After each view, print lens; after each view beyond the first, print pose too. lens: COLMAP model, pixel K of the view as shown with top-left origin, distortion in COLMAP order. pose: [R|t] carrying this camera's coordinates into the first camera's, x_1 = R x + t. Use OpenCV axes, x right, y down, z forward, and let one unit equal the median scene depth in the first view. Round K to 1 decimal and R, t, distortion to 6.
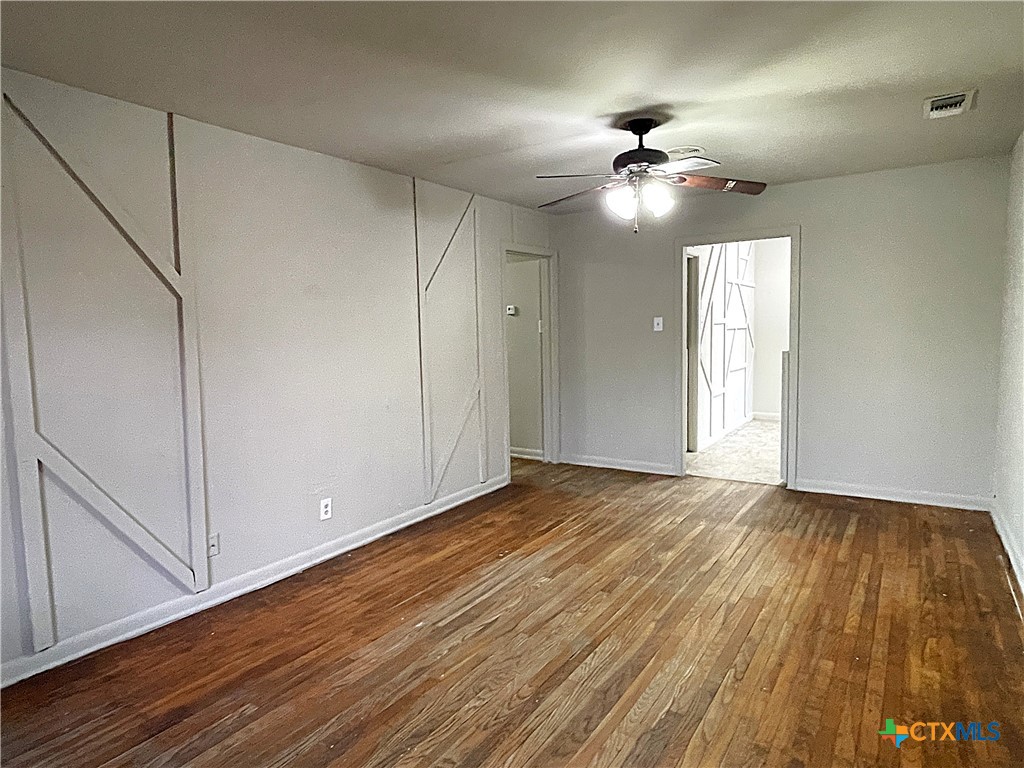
lens RADIAL K [[594.4, 0, 509.5], [0, 594.4, 382.9], [0, 0, 1]] dist [-0.001026, -0.001827]
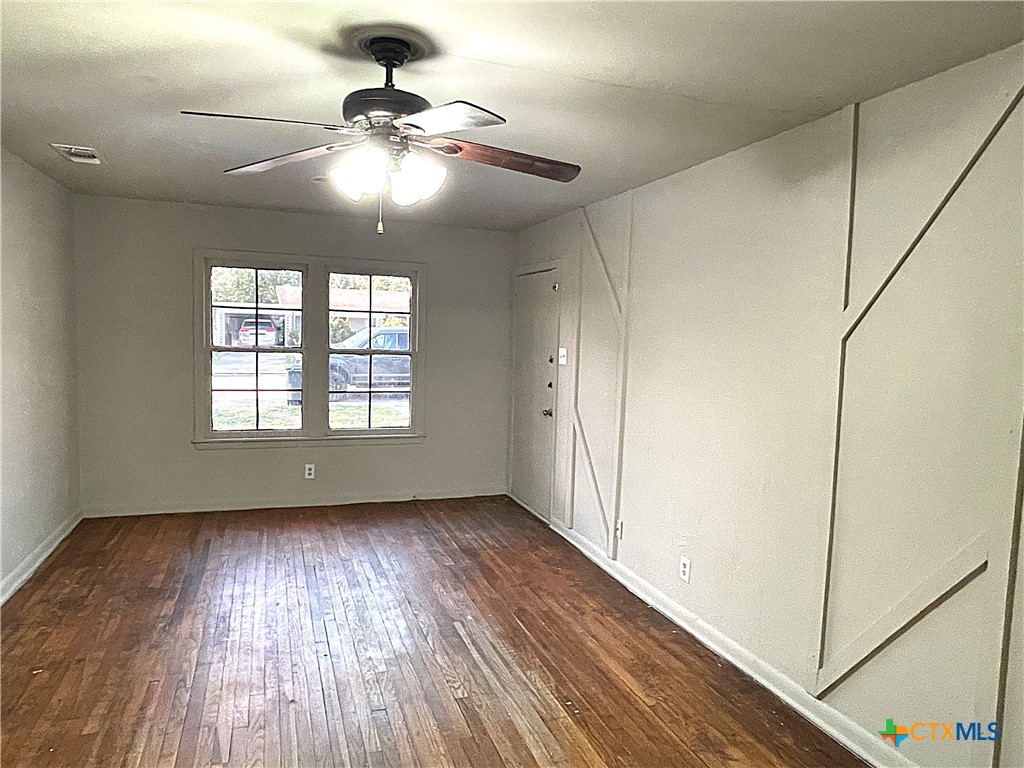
lens RADIAL K [[673.4, 0, 509.5], [0, 673.4, 381.1], [0, 0, 1]] dist [-0.001885, 0.001224]
pose [[-0.585183, 0.071778, -0.807718, 0.690868], [-0.092193, 0.983727, 0.154213, -0.208256], [0.805643, 0.164709, -0.569043, 1.461522]]
